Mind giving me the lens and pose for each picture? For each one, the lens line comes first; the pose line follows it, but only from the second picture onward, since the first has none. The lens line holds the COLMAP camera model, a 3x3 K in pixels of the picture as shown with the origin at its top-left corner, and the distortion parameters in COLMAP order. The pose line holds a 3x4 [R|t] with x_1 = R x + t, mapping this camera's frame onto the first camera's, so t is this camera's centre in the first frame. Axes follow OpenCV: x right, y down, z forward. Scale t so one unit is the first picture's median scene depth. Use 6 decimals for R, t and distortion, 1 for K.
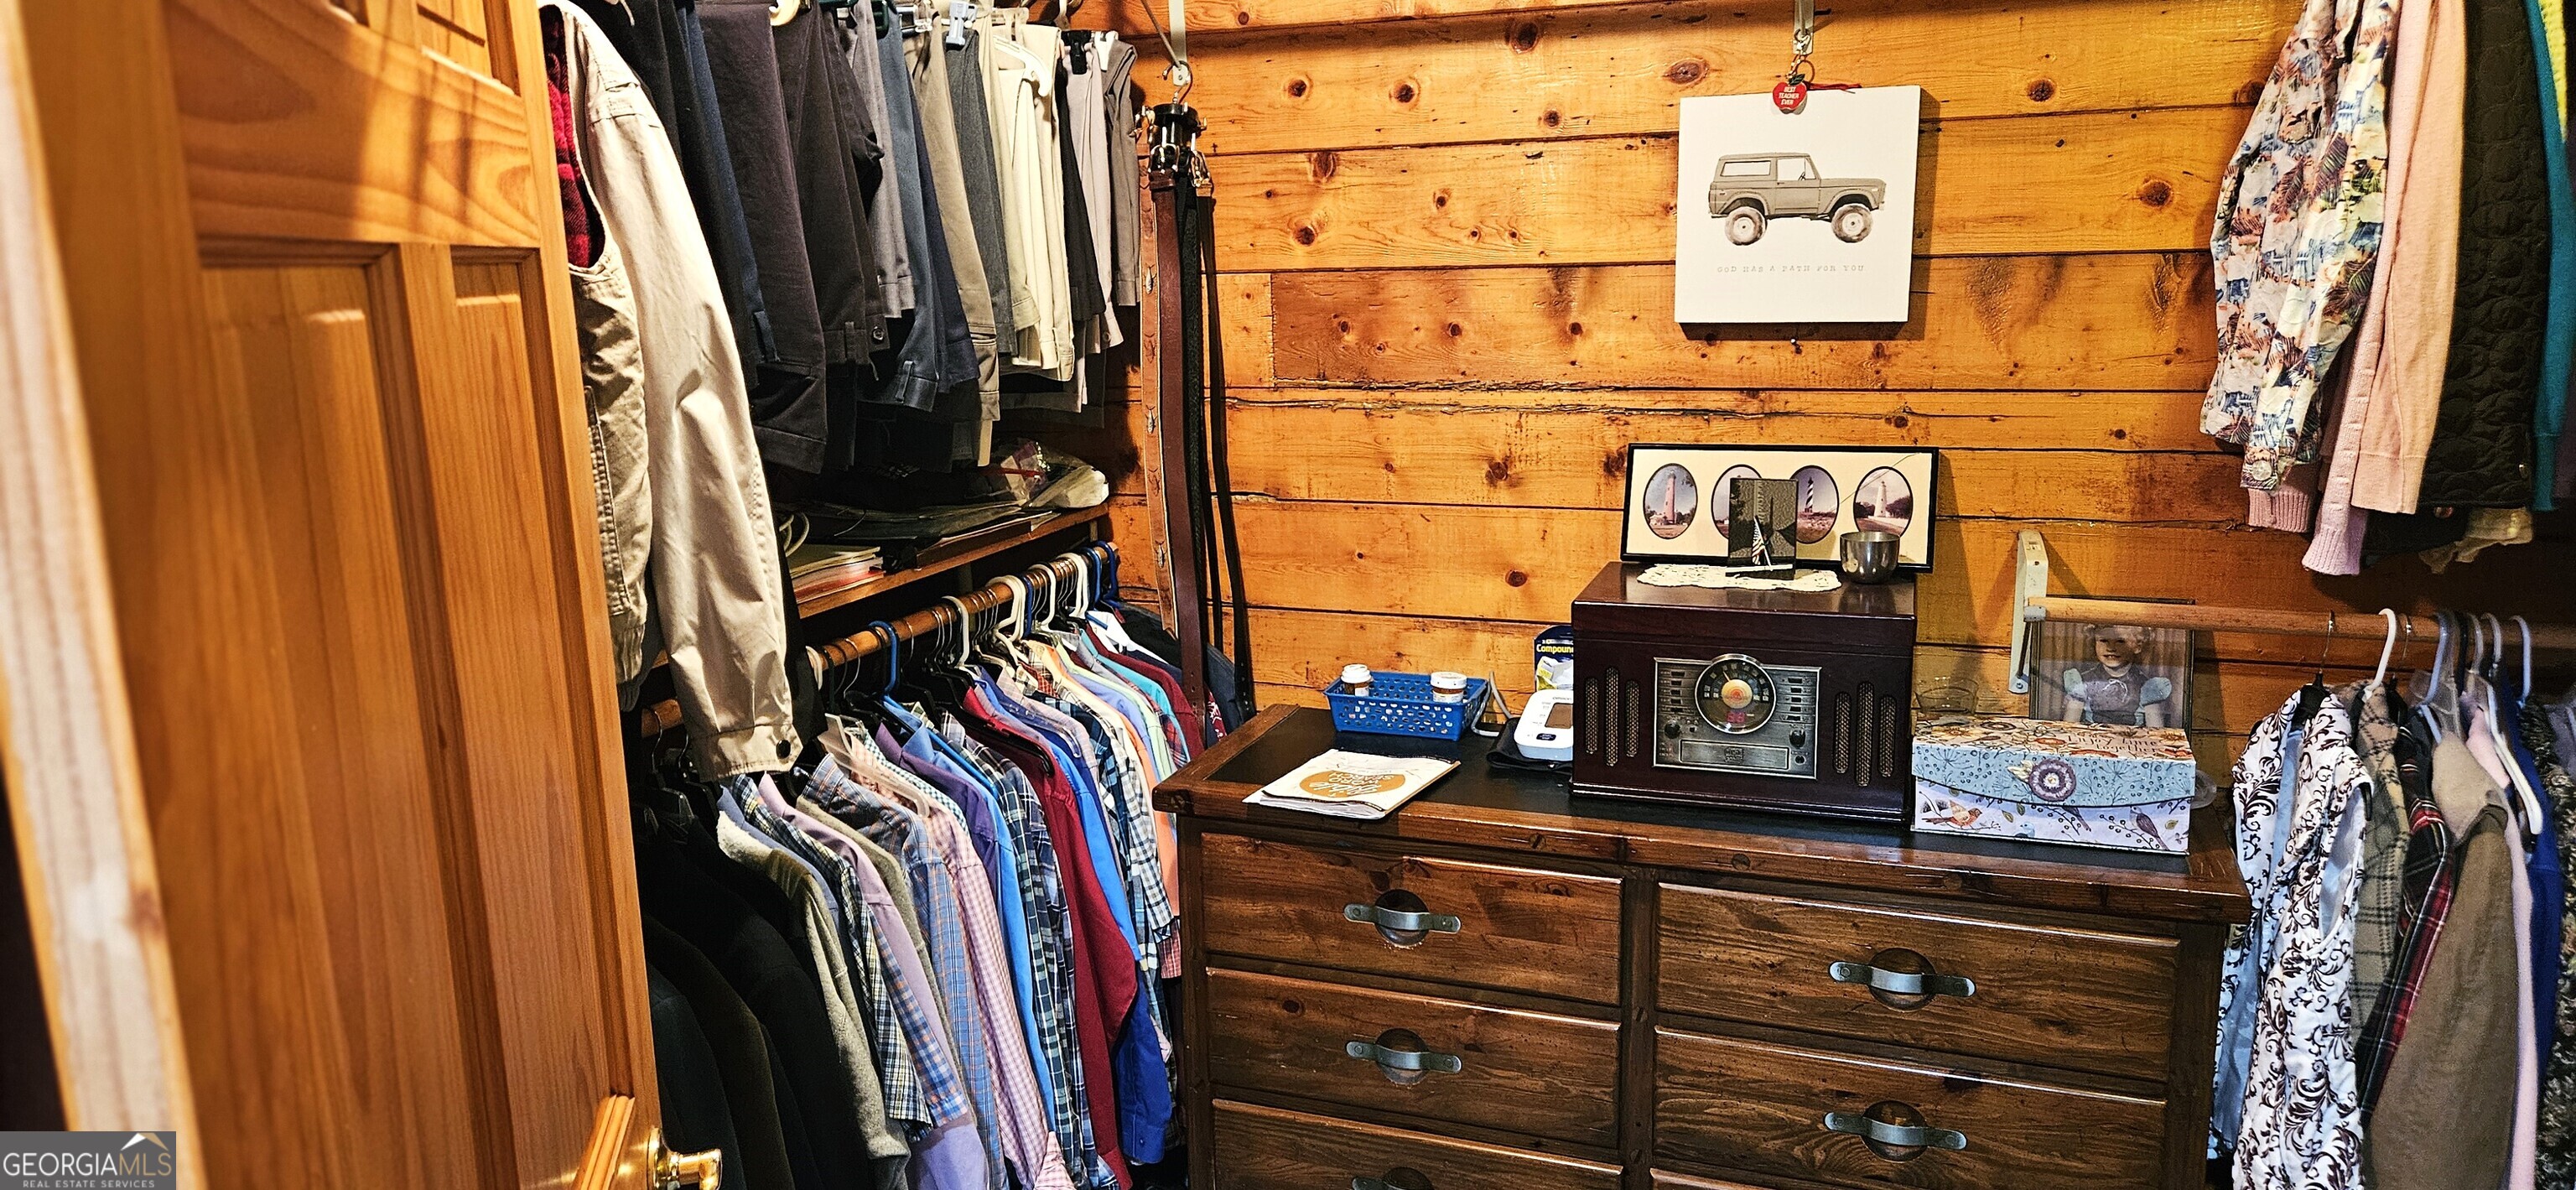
lens RADIAL K [[1704.5, 0, 1288.0], [0, 1704.5, 595.0], [0, 0, 1]] dist [0.030379, -0.002878]
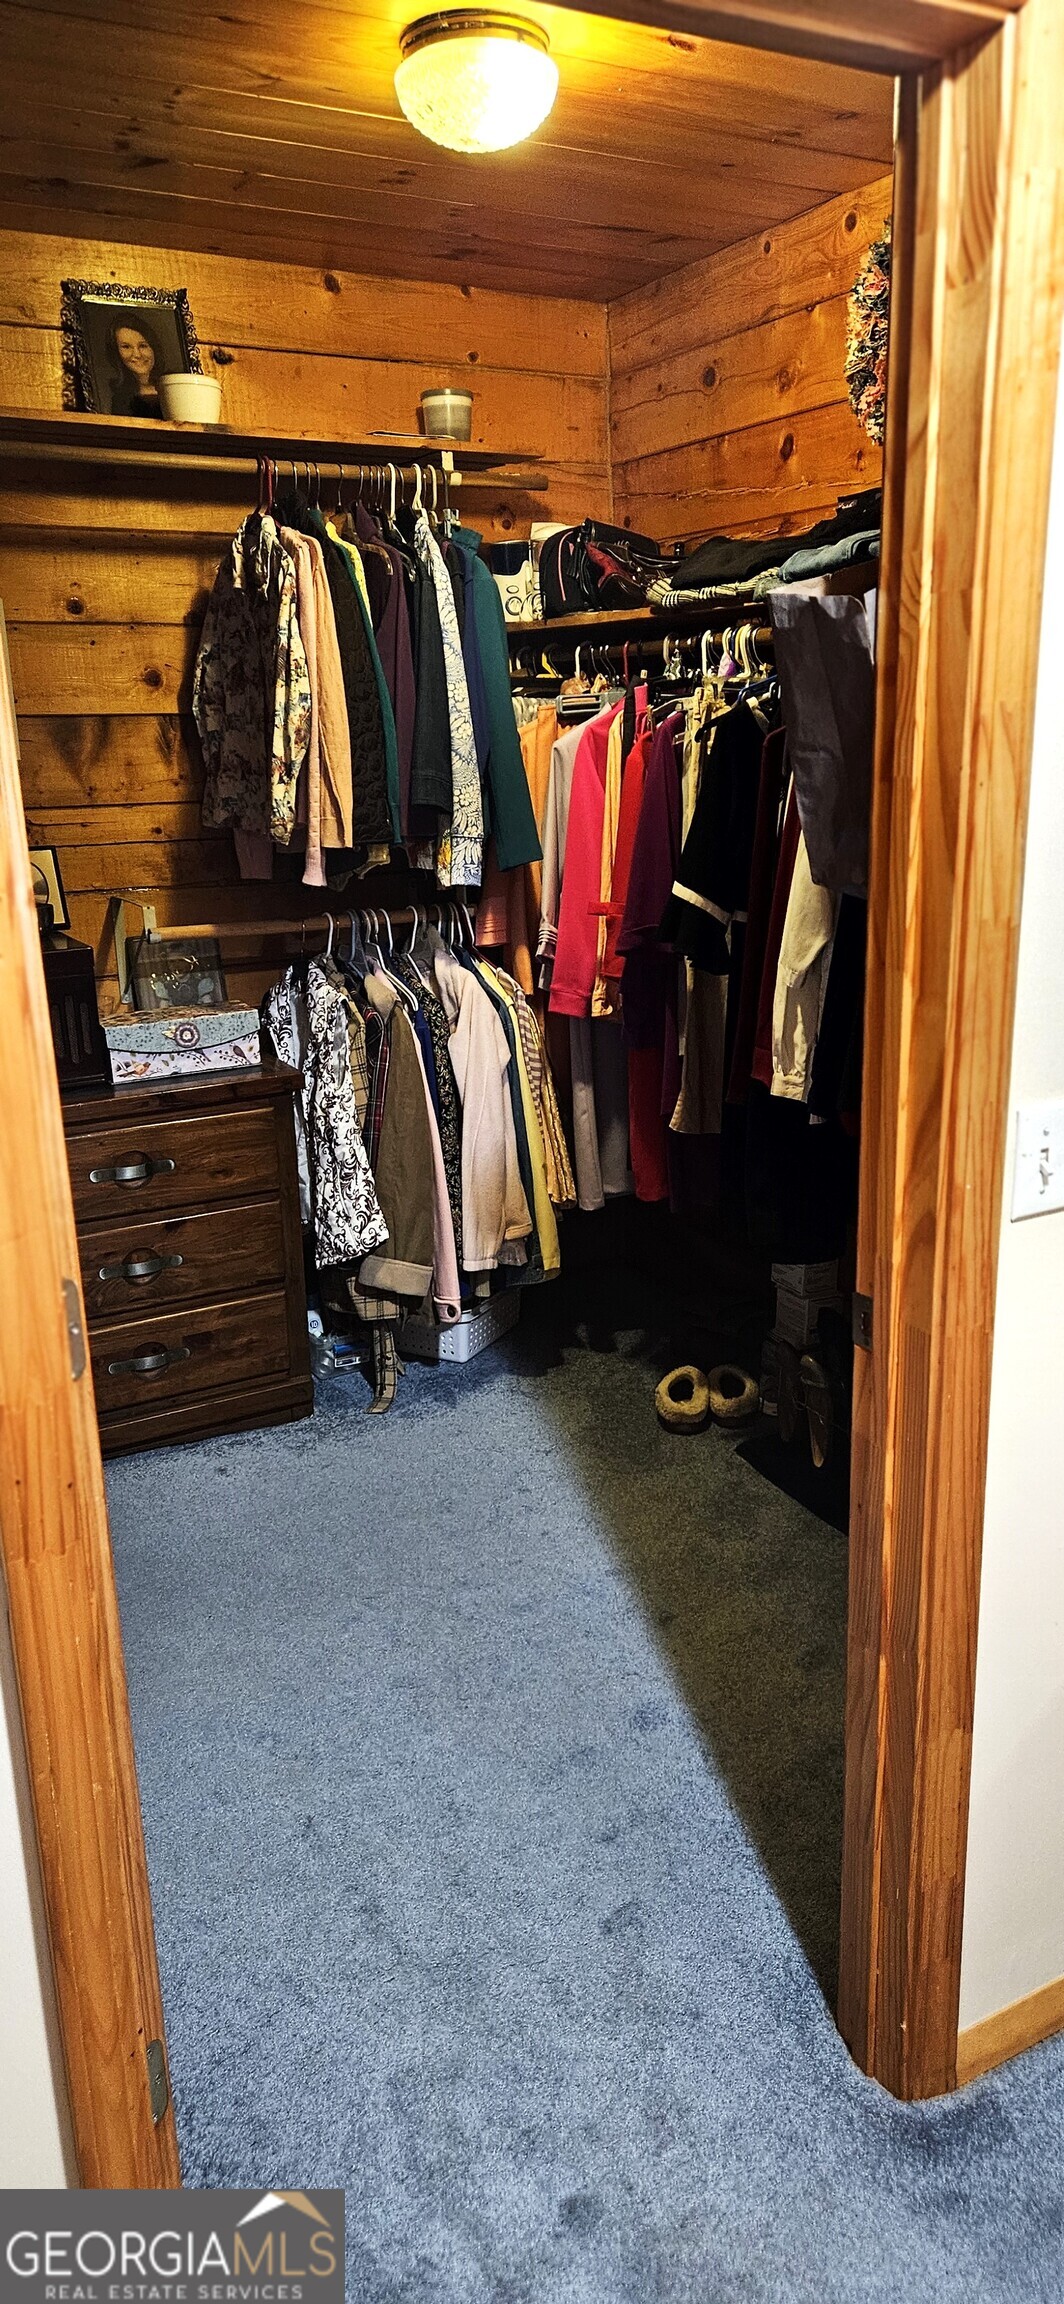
lens RADIAL K [[1524.4, 0, 532.0], [0, 1524.4, 1152.0], [0, 0, 1]] dist [0.030379, -0.002878]
pose [[0.663835, -0.195250, 0.721942, -0.424952], [0.153015, 0.980358, 0.124440, 0.086609], [-0.732058, 0.027861, 0.680672, -0.249578]]
